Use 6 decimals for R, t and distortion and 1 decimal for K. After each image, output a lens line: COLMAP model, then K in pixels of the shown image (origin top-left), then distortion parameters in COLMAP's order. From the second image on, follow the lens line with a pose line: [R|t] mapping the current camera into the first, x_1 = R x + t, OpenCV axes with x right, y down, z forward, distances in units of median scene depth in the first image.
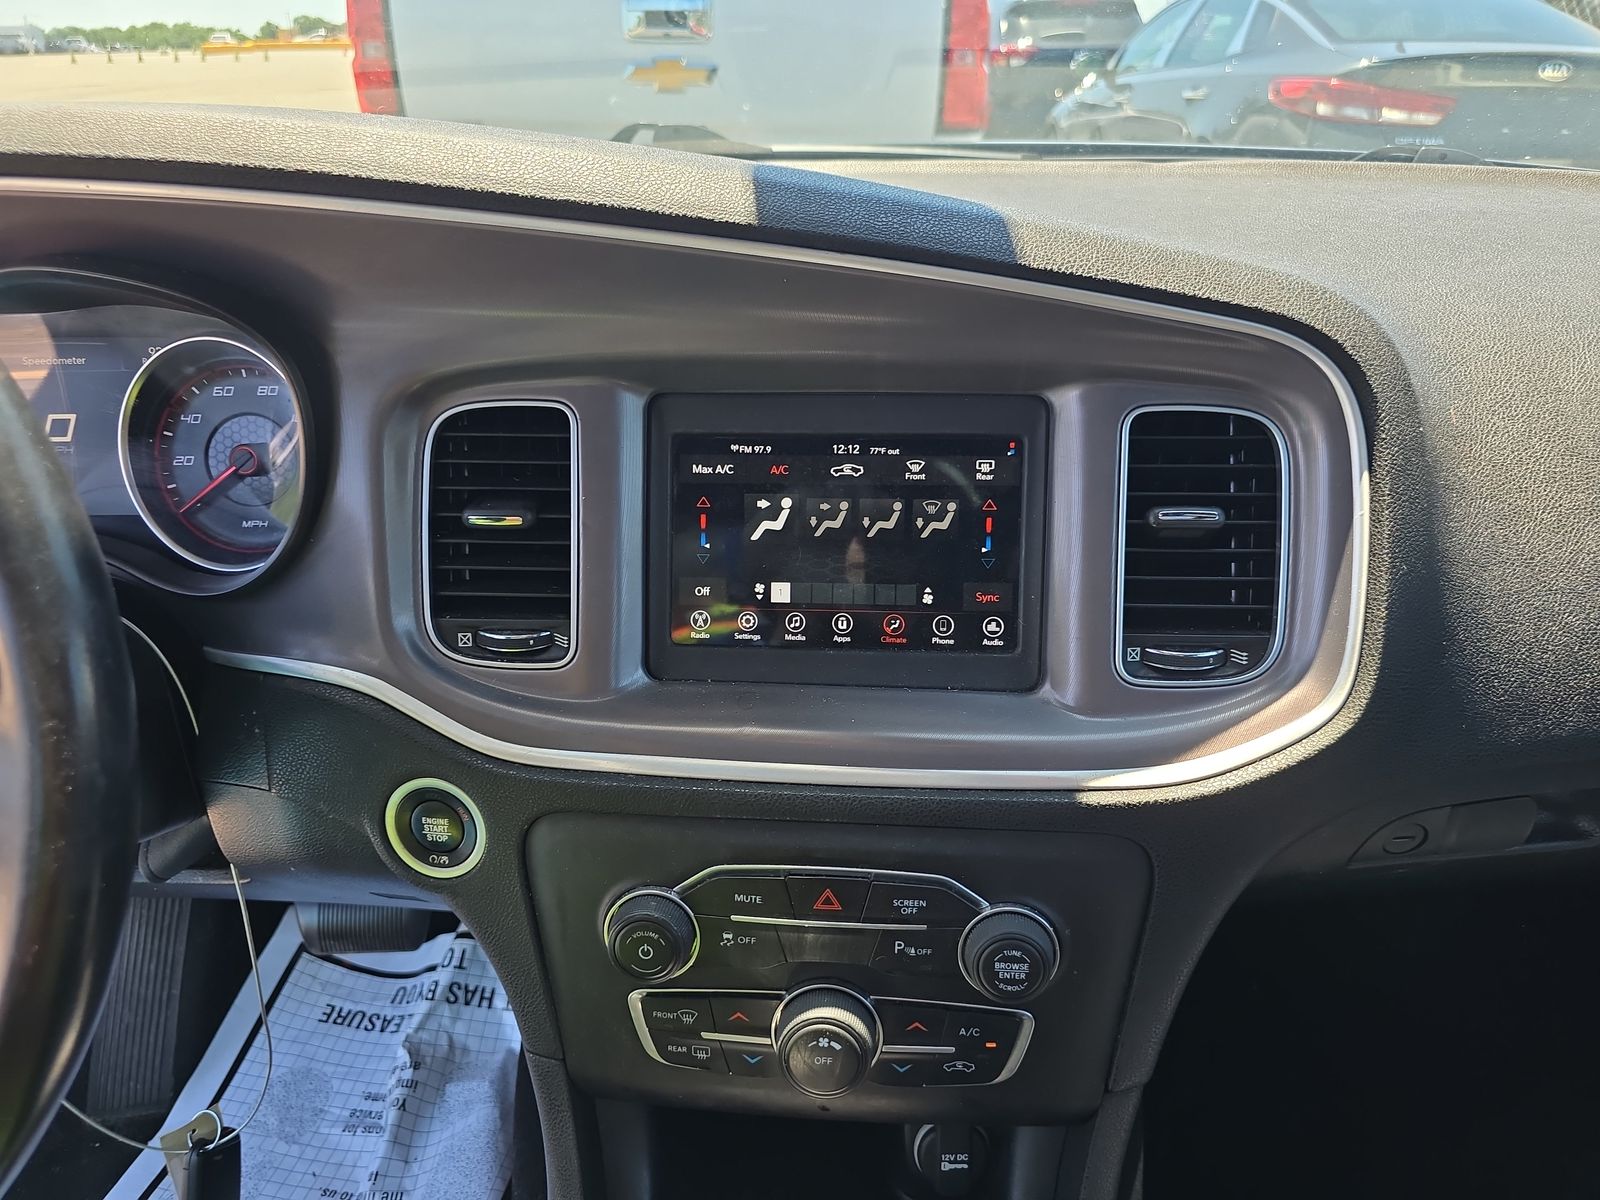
lens RADIAL K [[1070.9, 0, 799.6], [0, 1070.9, 602.1], [0, 0, 1]] dist [0.007695, -0.008709]
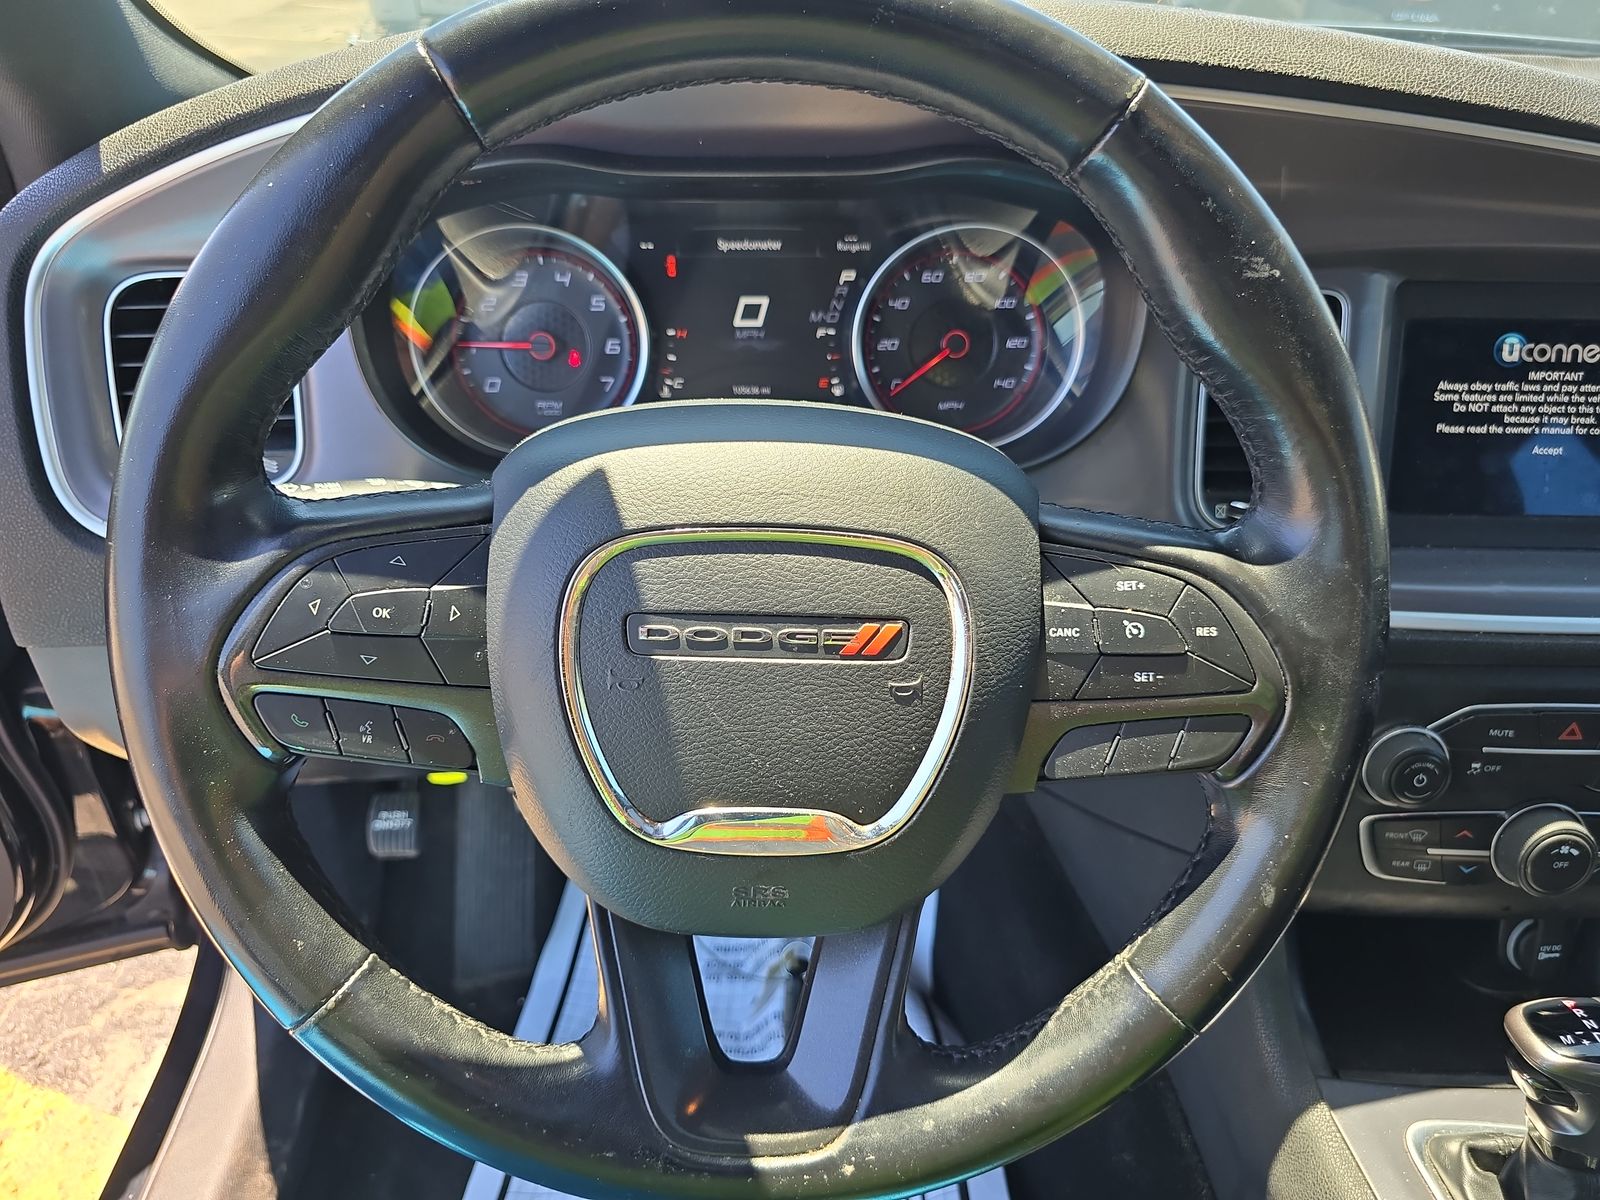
lens RADIAL K [[1070.9, 0, 800.8], [0, 1070.9, 598.8], [0, 0, 1]] dist [0.007695, -0.008709]
pose [[0.996160, -0.017866, 0.085707, -0.889099], [0.008743, 0.994364, 0.105659, 0.003784], [-0.087112, -0.104504, 0.990702, -0.065809]]
